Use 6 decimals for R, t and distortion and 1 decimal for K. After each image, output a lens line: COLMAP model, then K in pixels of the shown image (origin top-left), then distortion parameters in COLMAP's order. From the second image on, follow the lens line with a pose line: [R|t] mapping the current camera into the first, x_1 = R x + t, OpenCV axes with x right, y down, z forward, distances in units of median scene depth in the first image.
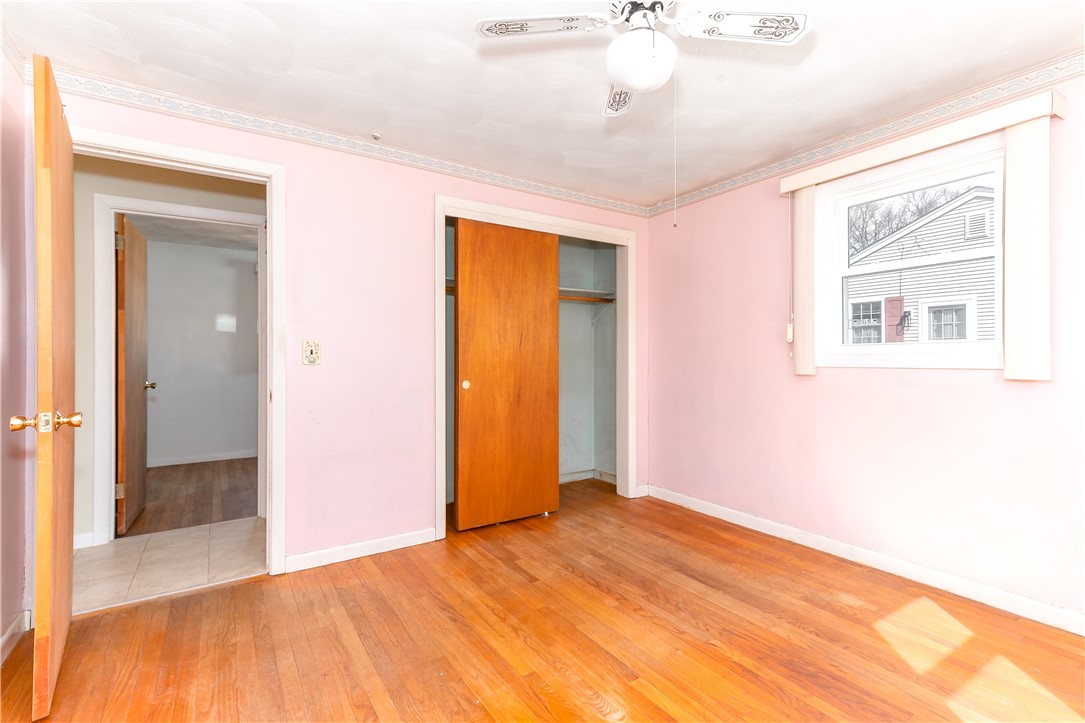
lens RADIAL K [[516.2, 0, 546.7], [0, 516.2, 354.3], [0, 0, 1]] dist [0.033415, 0.000206]
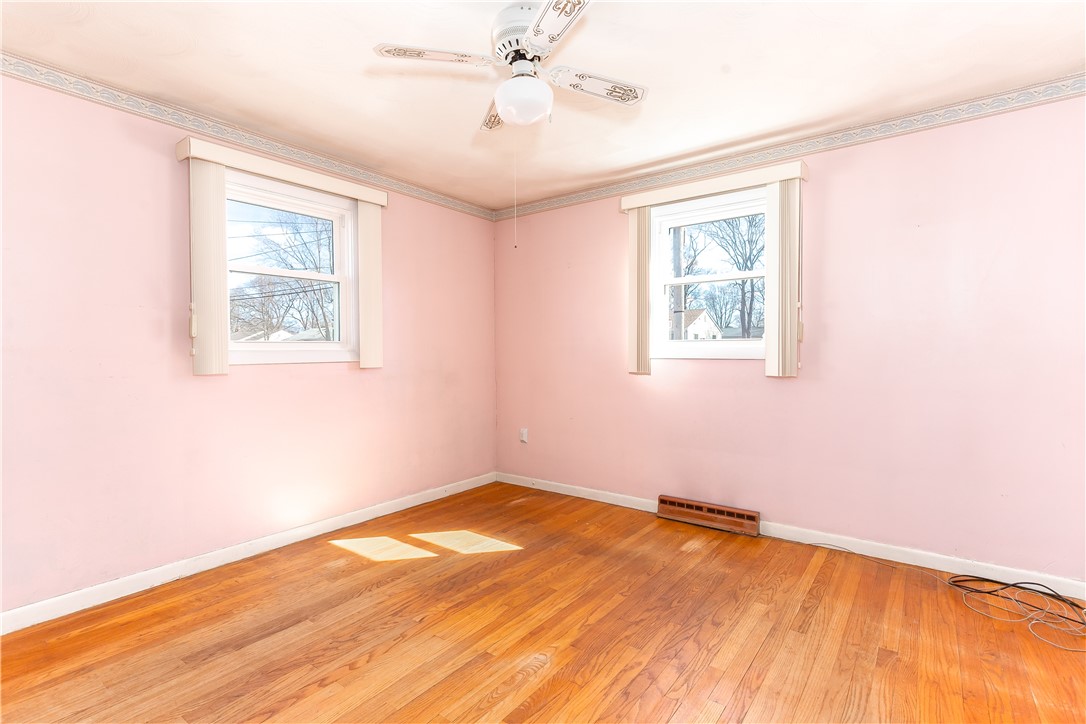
lens RADIAL K [[516.7, 0, 547.2], [0, 516.7, 354.8], [0, 0, 1]] dist [0.033415, 0.000206]
pose [[-0.348358, 0.002849, 0.937357, -0.585638], [0.004331, 0.999990, -0.001430, 0.011124], [-0.937352, 0.003561, -0.348366, 0.851856]]
